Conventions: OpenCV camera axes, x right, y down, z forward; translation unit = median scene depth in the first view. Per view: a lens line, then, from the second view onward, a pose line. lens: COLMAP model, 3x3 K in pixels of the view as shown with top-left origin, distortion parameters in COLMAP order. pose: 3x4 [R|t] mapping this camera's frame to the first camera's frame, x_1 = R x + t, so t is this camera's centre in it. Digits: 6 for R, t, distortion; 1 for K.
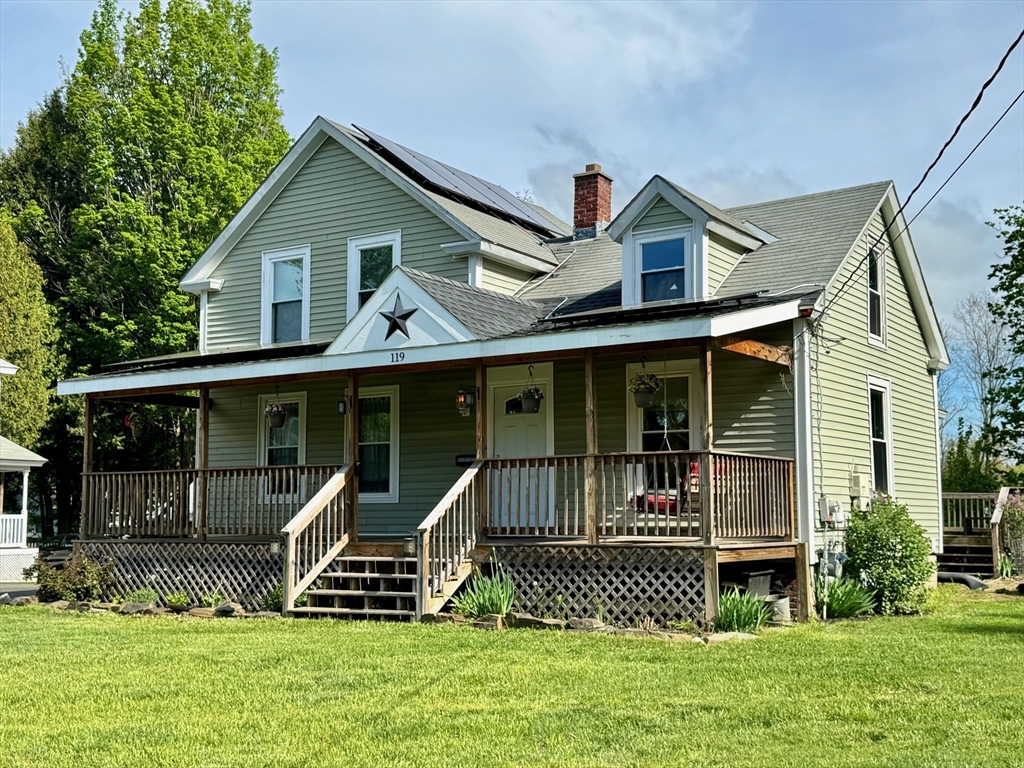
lens RADIAL K [[1180.2, 0, 511.4], [0, 1180.2, 384.8], [0, 0, 1]] dist [0.175605, 0.000000]
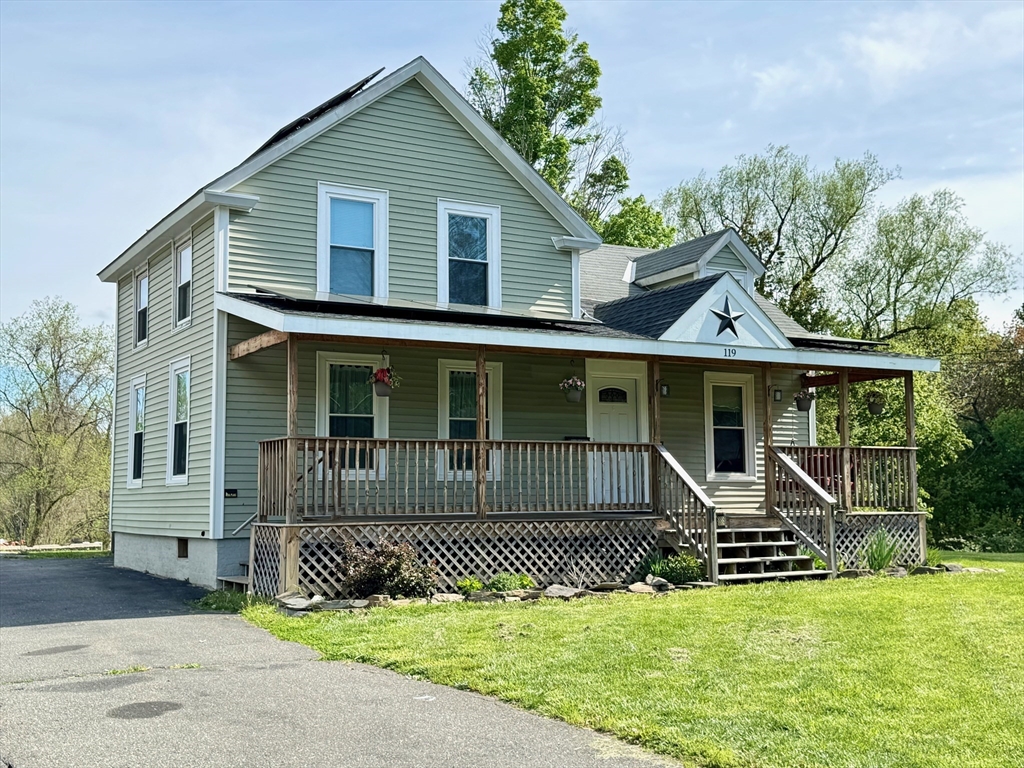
lens RADIAL K [[1180.2, 0, 511.9], [0, 1180.2, 386.0], [0, 0, 1]] dist [0.175605, 0.000000]
pose [[0.455871, 0.081589, 0.886298, -1.061565], [-0.089554, 0.994941, -0.045528, 0.069915], [-0.885529, -0.058617, 0.460872, 0.584015]]
